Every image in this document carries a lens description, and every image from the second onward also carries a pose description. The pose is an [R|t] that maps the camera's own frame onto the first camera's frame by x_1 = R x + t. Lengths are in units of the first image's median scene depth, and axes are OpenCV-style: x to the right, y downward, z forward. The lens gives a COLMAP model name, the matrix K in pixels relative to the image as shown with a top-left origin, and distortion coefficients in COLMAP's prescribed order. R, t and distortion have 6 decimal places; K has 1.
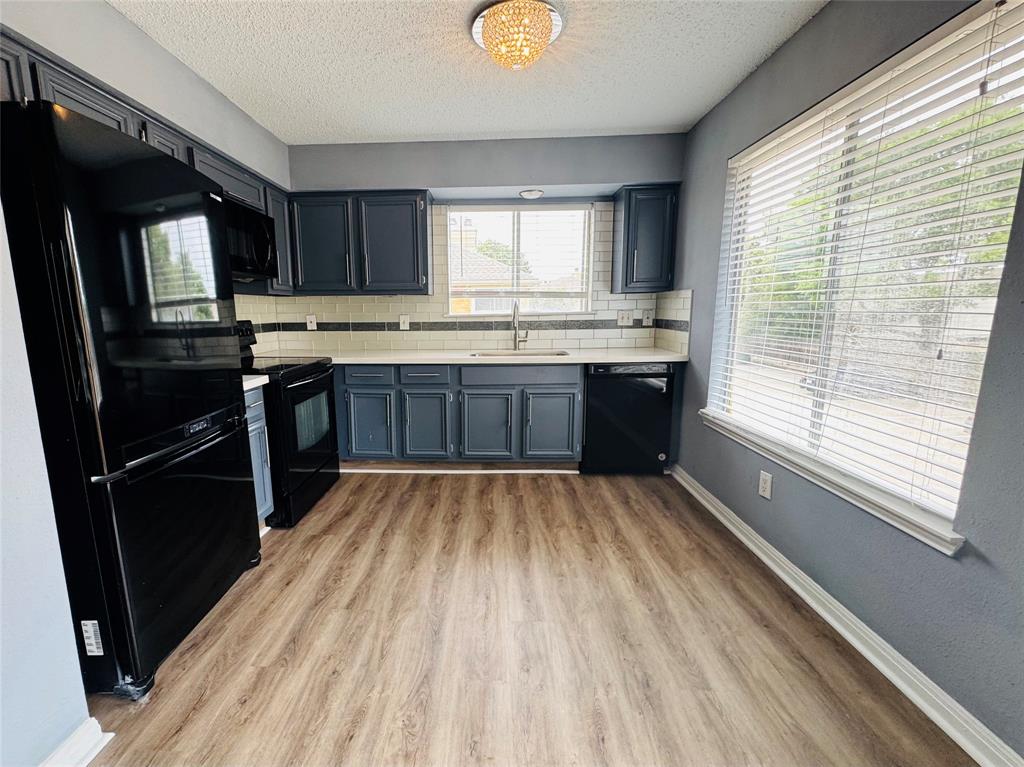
lens RADIAL K [[444.8, 0, 459.5], [0, 444.8, 384.9], [0, 0, 1]] dist [-0.002355, -0.000392]
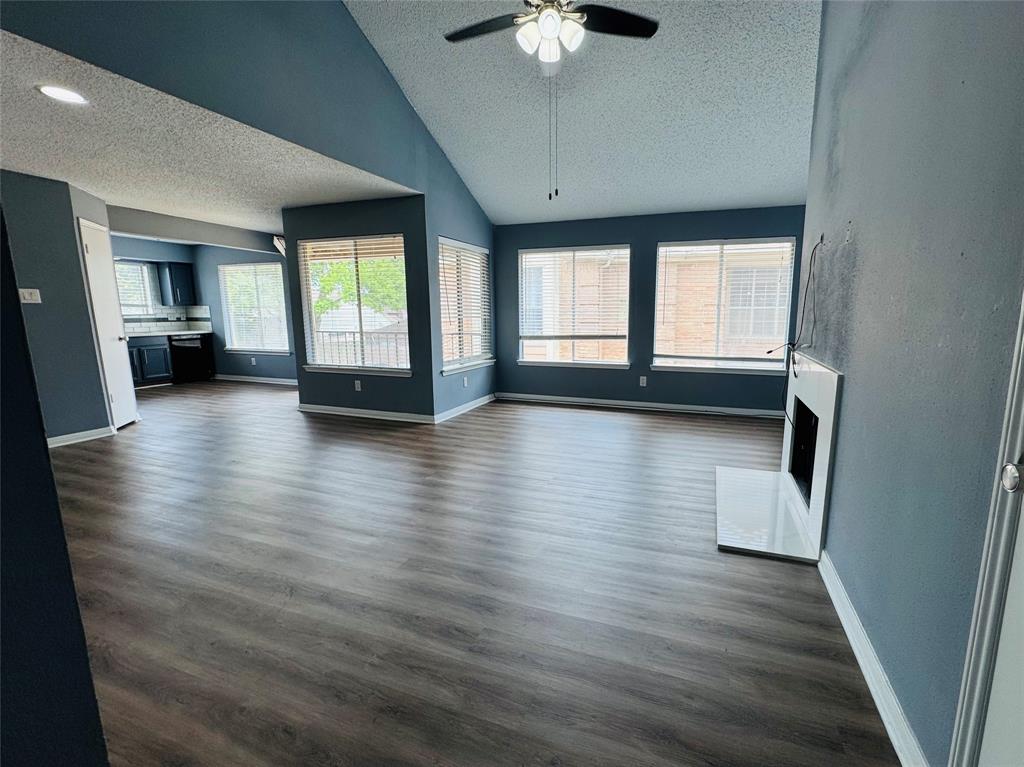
lens RADIAL K [[430.5, 0, 550.0], [0, 430.5, 381.2], [0, 0, 1]] dist [0.000212, 0.000128]
pose [[0.261931, -0.138708, 0.955067, -1.335565], [0.157999, 0.982429, 0.099350, 0.271100], [-0.952065, 0.124877, 0.279245, -1.474208]]
